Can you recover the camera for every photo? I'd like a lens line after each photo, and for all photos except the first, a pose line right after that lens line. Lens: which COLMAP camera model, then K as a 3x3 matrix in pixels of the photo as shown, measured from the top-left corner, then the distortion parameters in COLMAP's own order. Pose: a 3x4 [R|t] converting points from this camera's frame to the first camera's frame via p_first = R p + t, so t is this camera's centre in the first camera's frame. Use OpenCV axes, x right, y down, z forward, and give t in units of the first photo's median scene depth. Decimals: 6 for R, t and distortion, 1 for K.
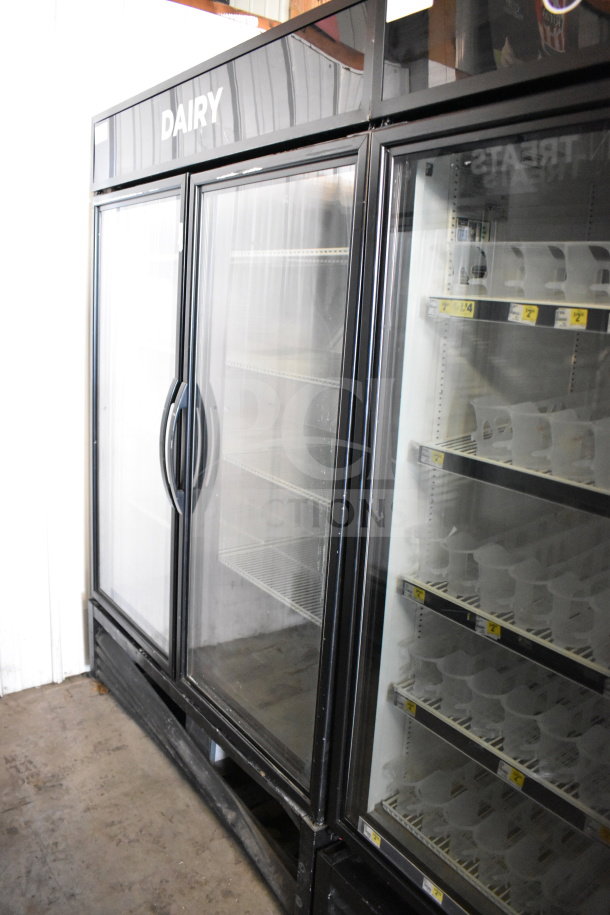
lens RADIAL K [[724.4, 0, 299.3], [0, 724.4, 457.7], [0, 0, 1]] dist [-0.097746, 0.007357]
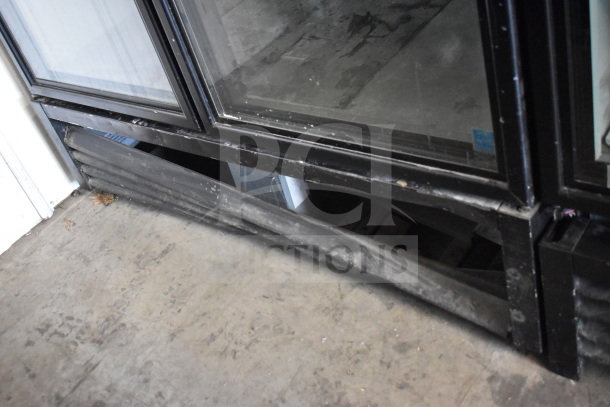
lens RADIAL K [[687.3, 0, 305.1], [0, 687.3, 200.2], [0, 0, 1]] dist [-0.070889, 0.000000]
pose [[0.906589, -0.419946, 0.041747, -0.132593], [0.368894, 0.836630, 0.404928, 0.125207], [-0.204975, -0.351703, 0.913395, 0.326821]]
